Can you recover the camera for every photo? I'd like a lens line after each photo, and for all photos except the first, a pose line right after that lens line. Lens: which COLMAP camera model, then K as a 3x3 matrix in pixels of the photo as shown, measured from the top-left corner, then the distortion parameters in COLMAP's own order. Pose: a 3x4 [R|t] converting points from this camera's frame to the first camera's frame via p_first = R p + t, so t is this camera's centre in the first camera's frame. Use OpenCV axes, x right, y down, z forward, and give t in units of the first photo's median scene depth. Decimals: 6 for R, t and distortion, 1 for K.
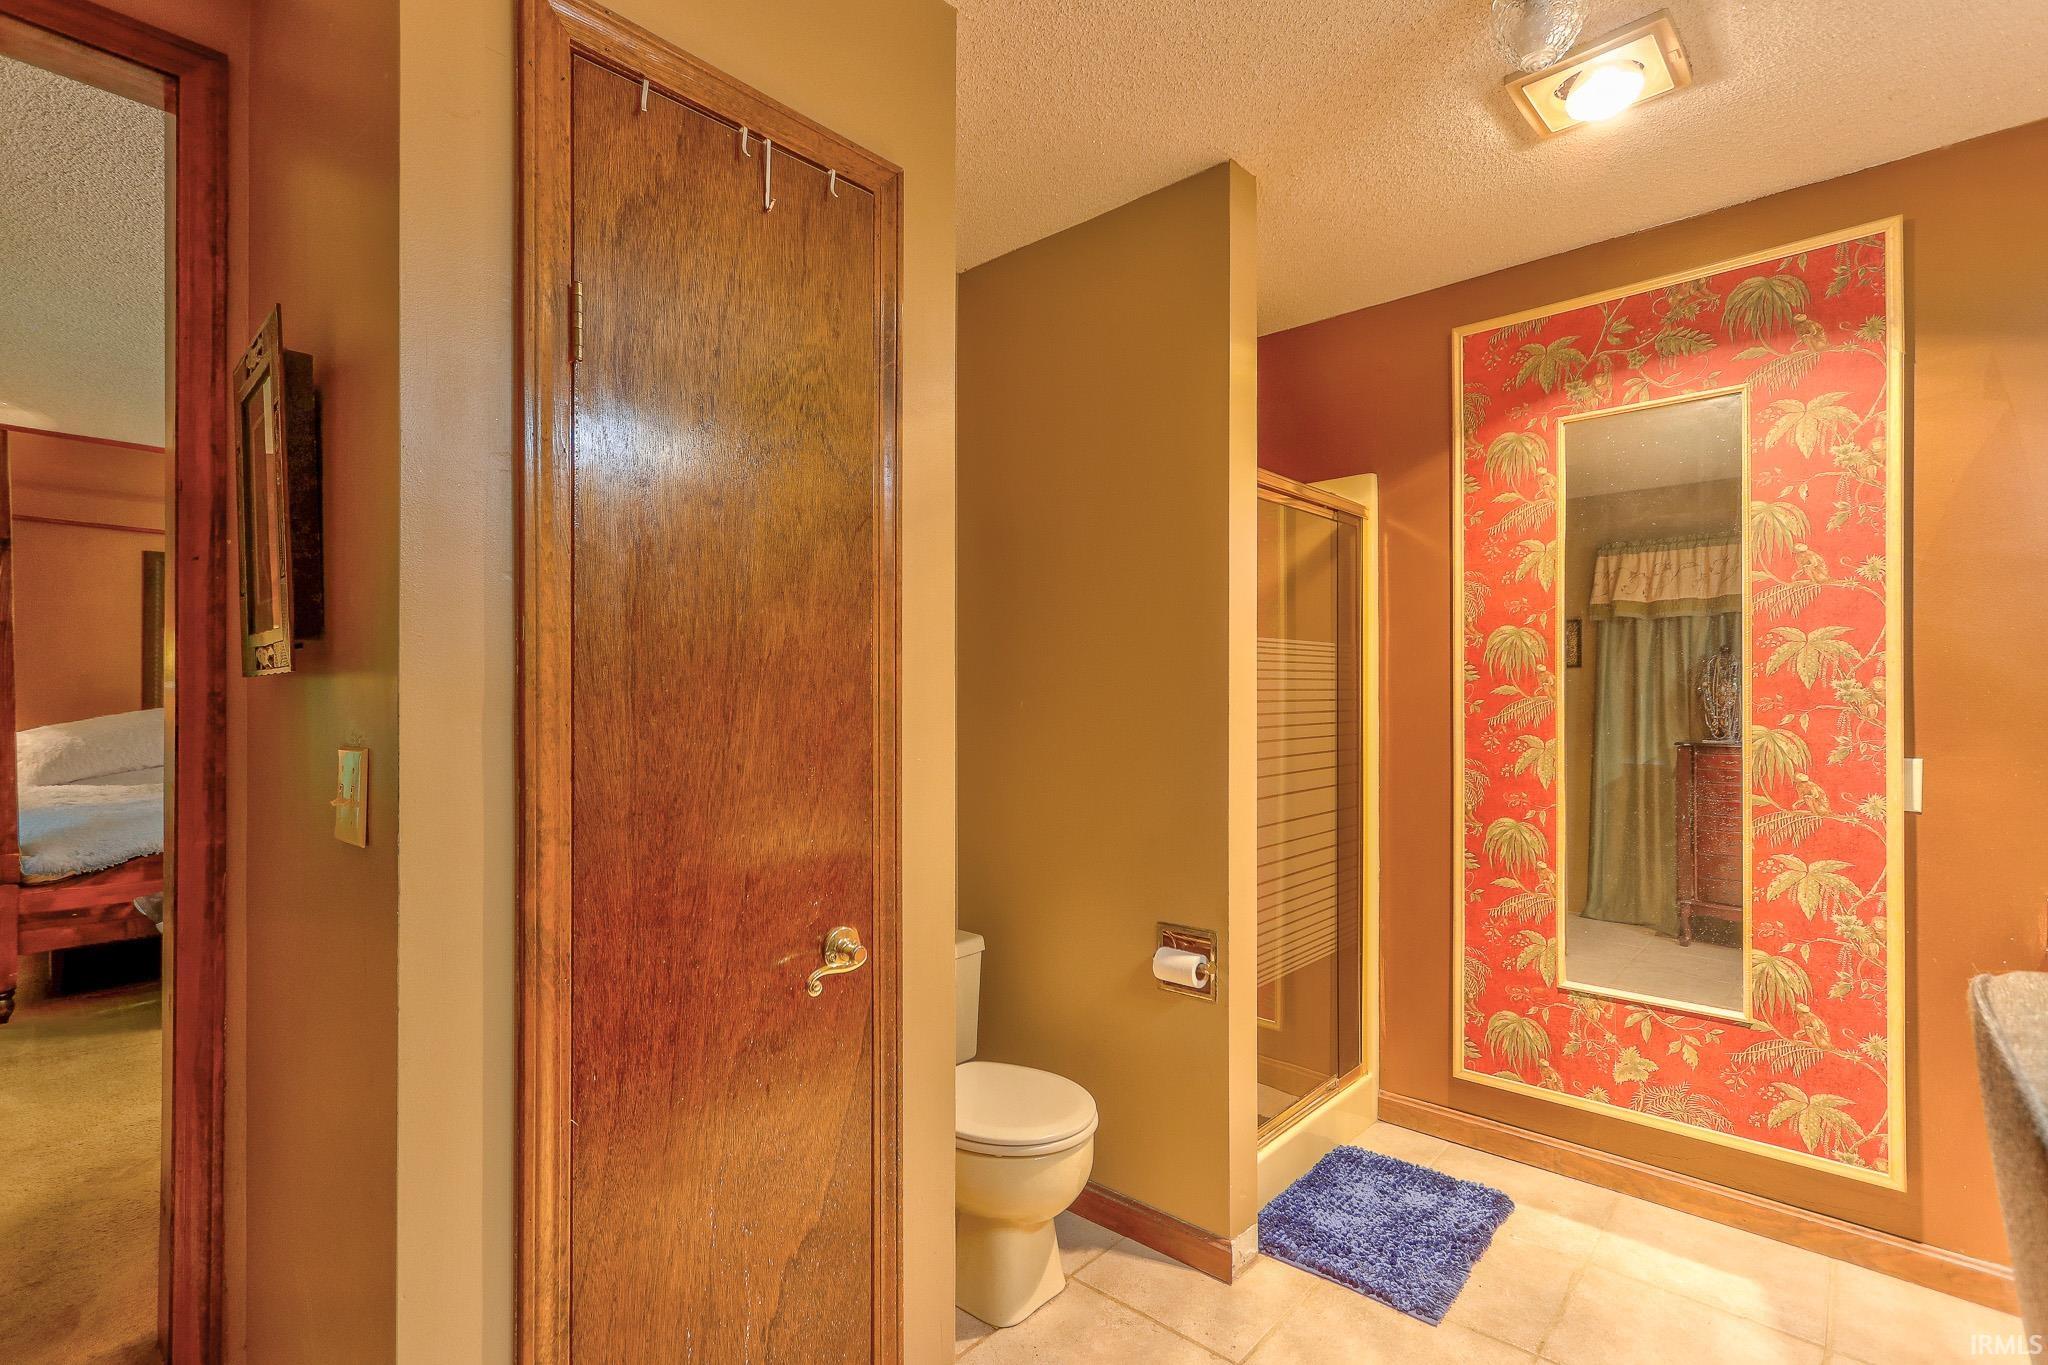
lens RADIAL K [[949.2, 0, 1010.9], [0, 949.2, 698.6], [0, 0, 1]] dist [0.002448, 0.002077]
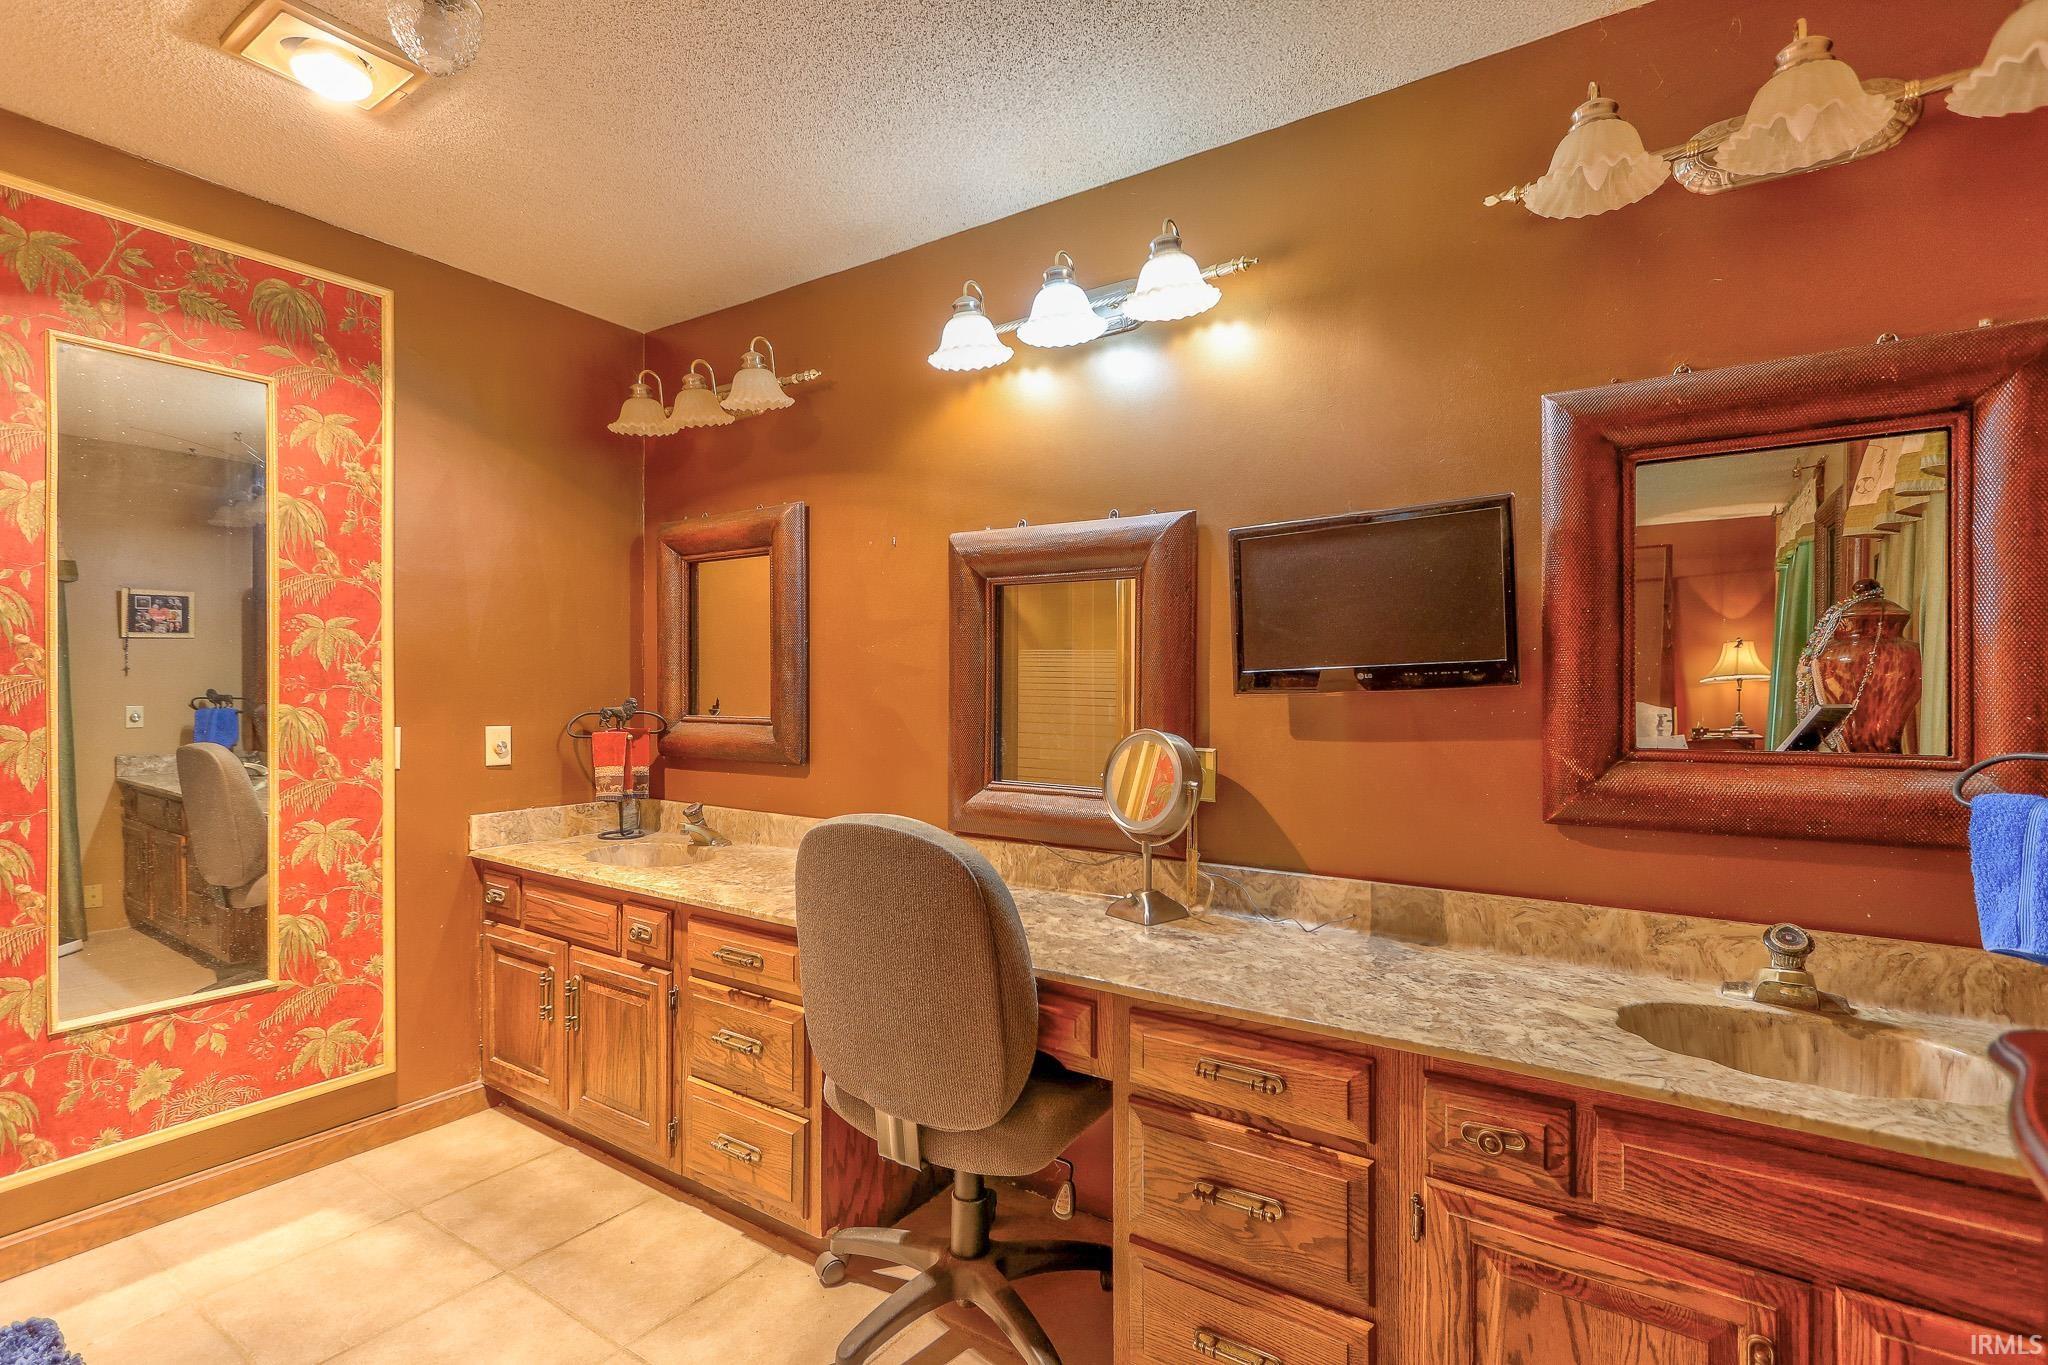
lens RADIAL K [[949.2, 0, 1014.0], [0, 949.2, 681.6], [0, 0, 1]] dist [0.002448, 0.002077]
pose [[-0.132745, -0.003703, 0.991143, -0.378715], [-0.009865, 0.999948, 0.002414, -0.007702], [-0.991101, -0.009457, -0.132775, 0.332642]]
